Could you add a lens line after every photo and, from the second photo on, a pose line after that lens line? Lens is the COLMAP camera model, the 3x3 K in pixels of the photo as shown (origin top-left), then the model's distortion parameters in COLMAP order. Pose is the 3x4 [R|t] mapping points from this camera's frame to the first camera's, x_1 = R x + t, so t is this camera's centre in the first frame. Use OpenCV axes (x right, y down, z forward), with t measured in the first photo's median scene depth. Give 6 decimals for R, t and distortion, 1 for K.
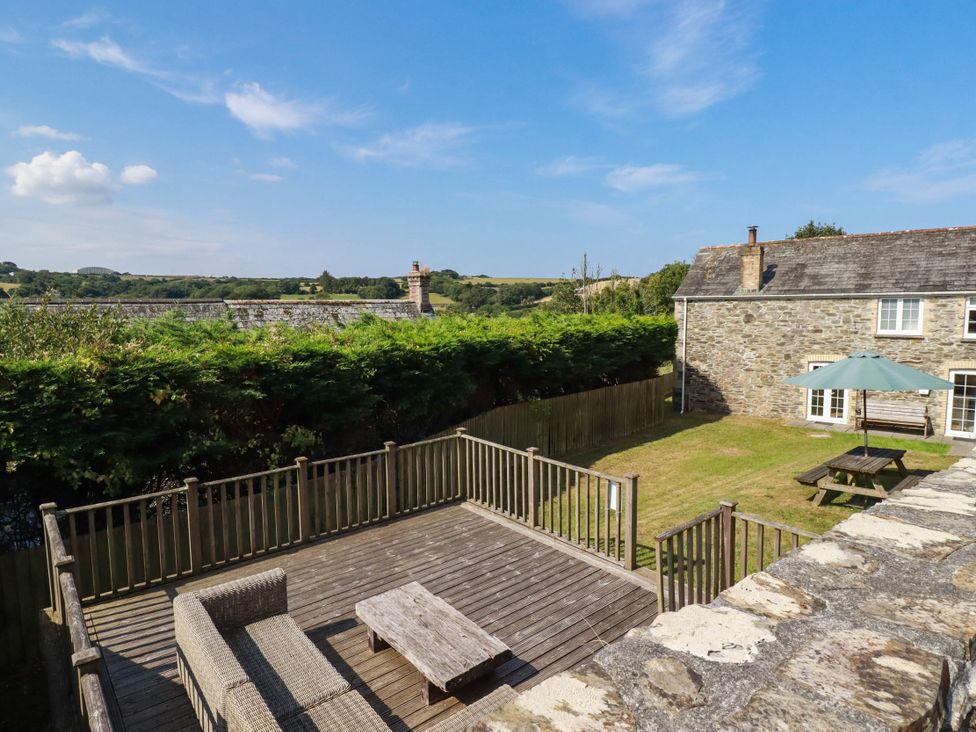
lens RADIAL K [[528.7, 0, 490.5], [0, 528.7, 357.2], [0, 0, 1]] dist [-0.003892, -0.014950]
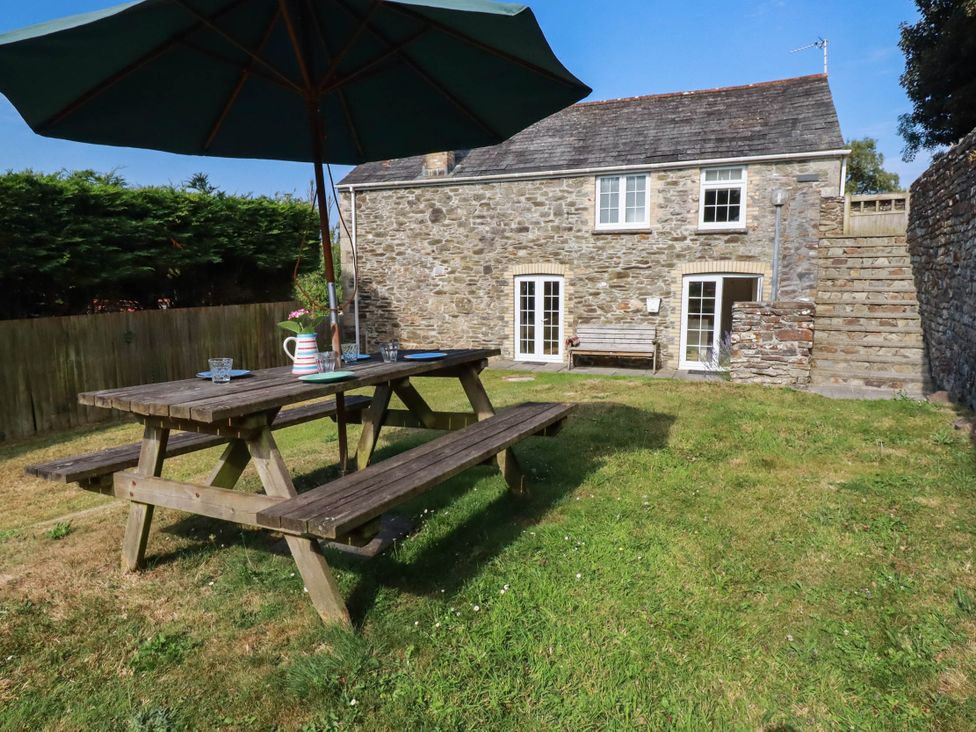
lens RADIAL K [[528.7, 0, 490.5], [0, 528.7, 357.2], [0, 0, 1]] dist [-0.003892, -0.014950]
pose [[0.946076, -0.038909, 0.321599, 0.357393], [0.027125, 0.998789, 0.041045, 0.087794], [-0.322806, -0.030108, 0.945986, 0.363049]]
